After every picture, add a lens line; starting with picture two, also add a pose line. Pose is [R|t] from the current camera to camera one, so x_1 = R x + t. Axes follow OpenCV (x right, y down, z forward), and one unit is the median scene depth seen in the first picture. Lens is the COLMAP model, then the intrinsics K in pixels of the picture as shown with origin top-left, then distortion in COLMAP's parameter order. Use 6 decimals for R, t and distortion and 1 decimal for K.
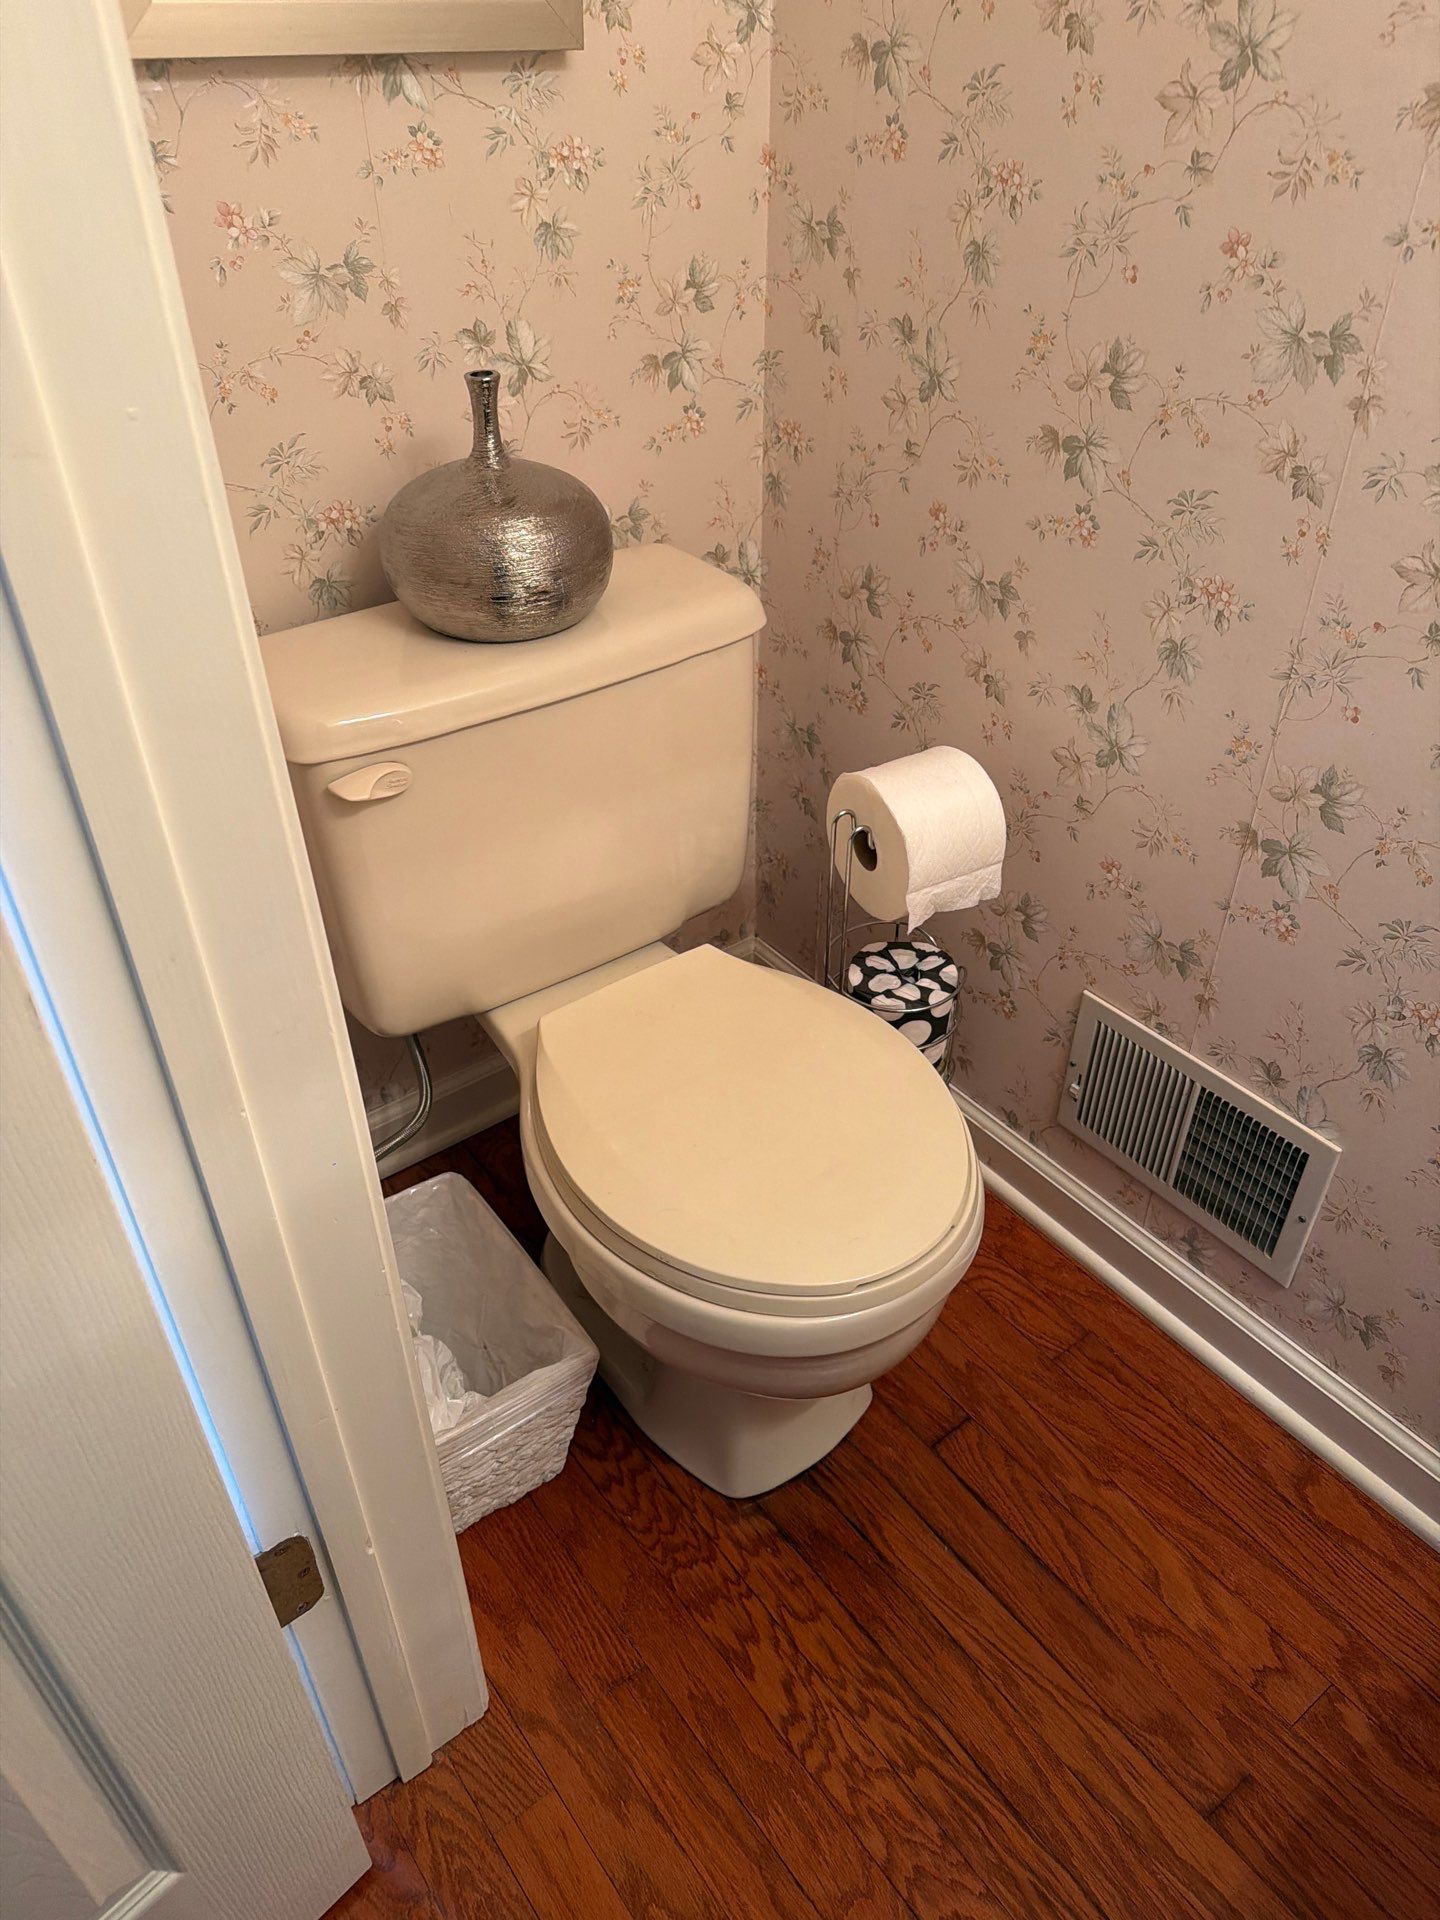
lens RADIAL K [[1337.6, 0, 720.0], [0, 1337.6, 960.0], [0, 0, 1]] dist [0.002411, -0.017807]
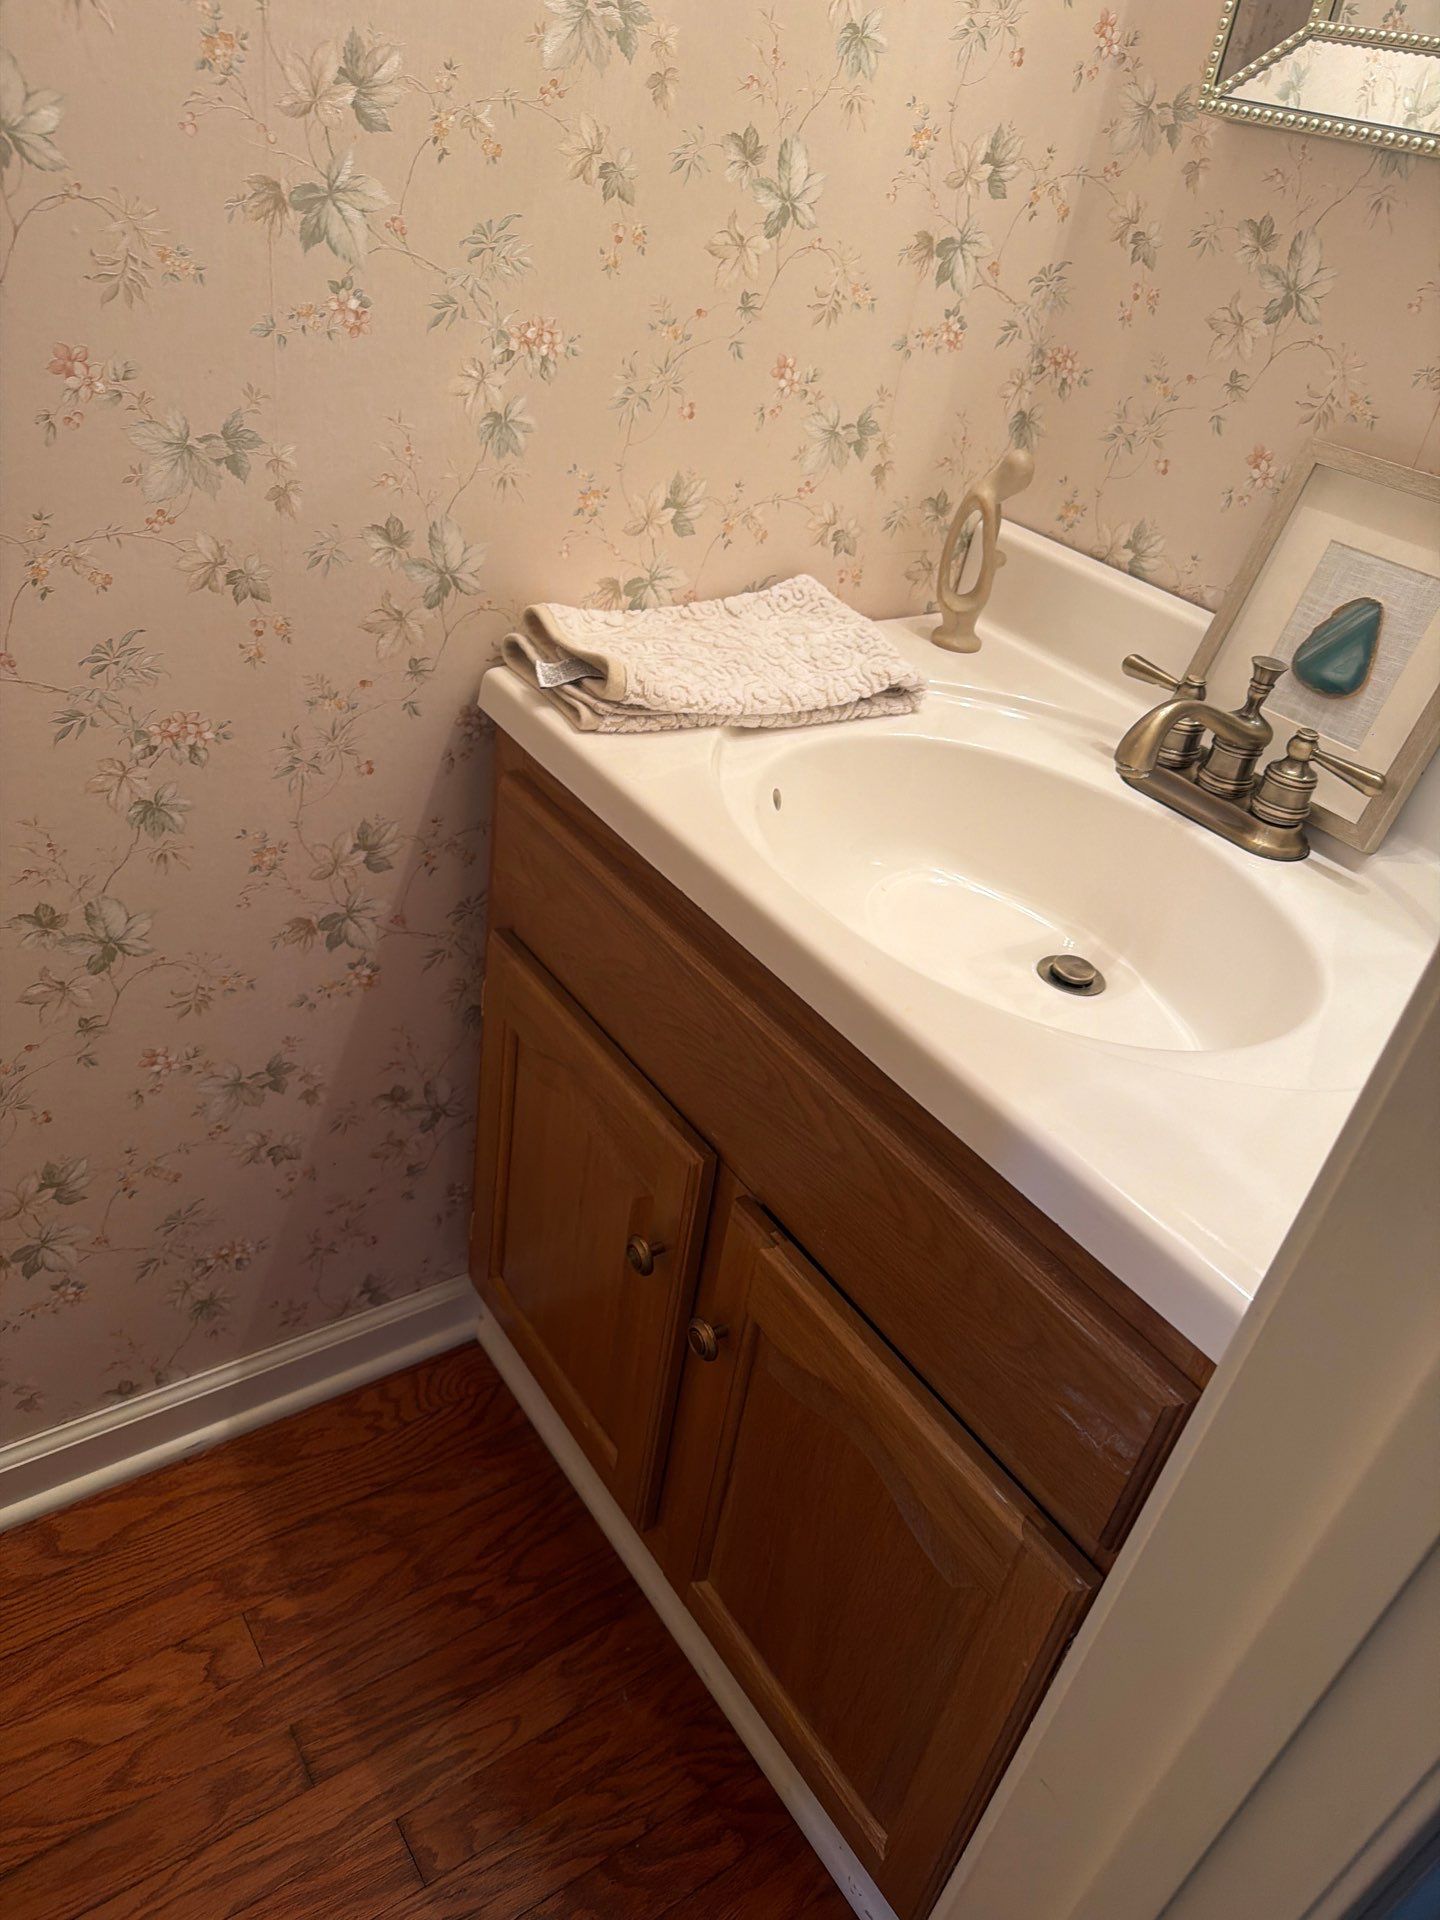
lens RADIAL K [[1356.7, 0, 703.8], [0, 1356.7, 952.4], [0, 0, 1]] dist [-0.041760, 0.010192]
pose [[0.045504, -0.533187, 0.844772, -0.132338], [0.511574, 0.738785, 0.438736, -0.113762], [-0.858033, 0.412200, 0.306383, 0.148250]]
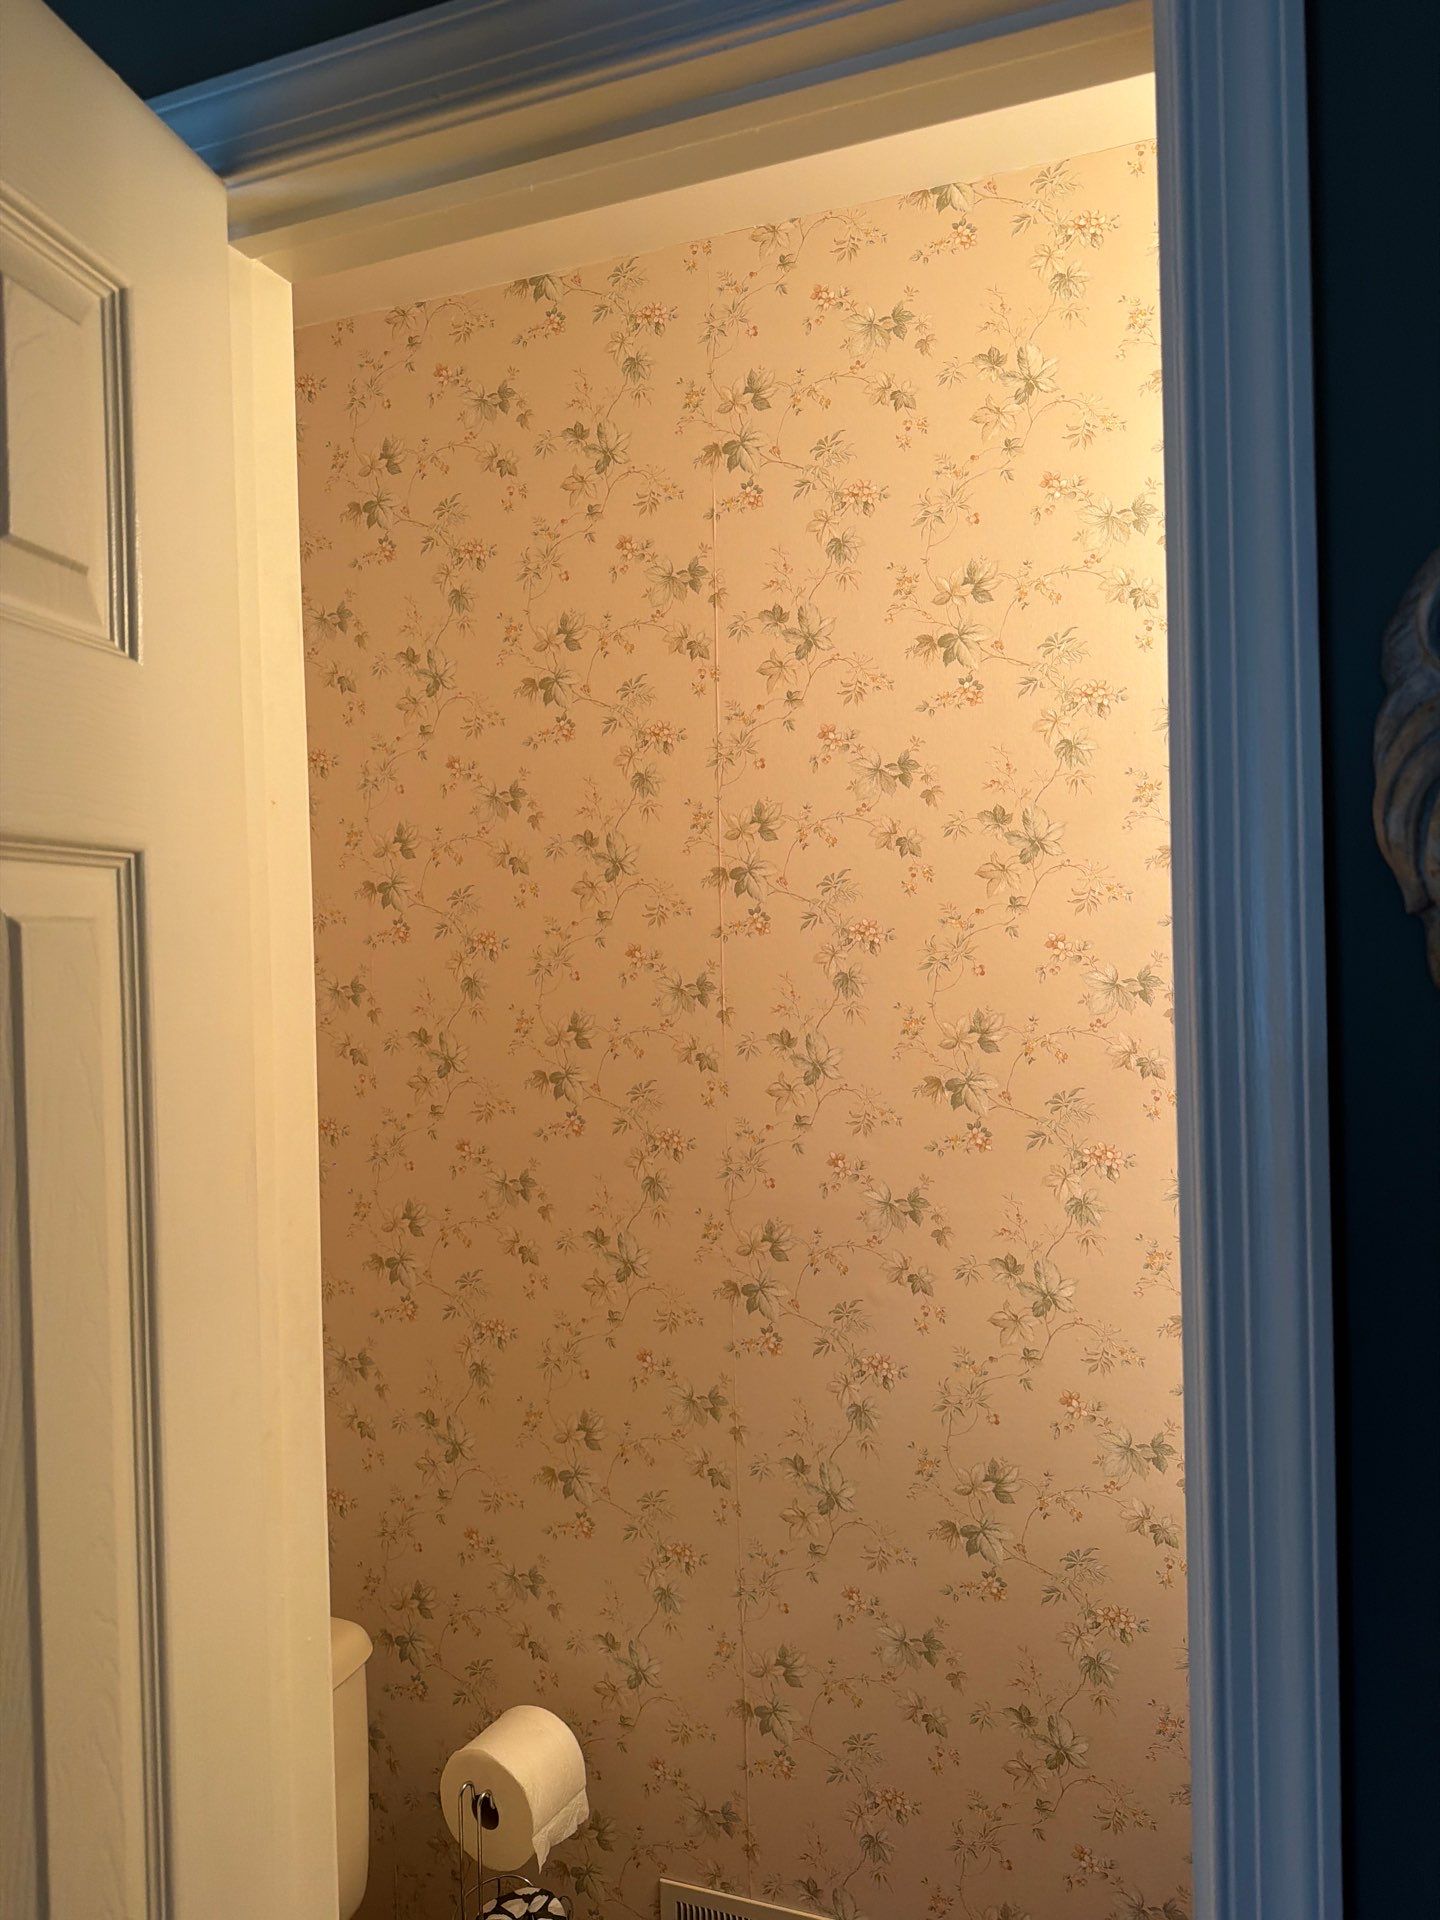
lens RADIAL K [[1364.1, 0, 702.7], [0, 1364.1, 963.6], [0, 0, 1]] dist [0.003901, -0.003831]
pose [[0.853107, -0.018016, 0.521425, -0.413650], [0.329039, 0.794172, -0.510905, 0.009761], [-0.404897, 0.607425, 0.683442, -0.514482]]
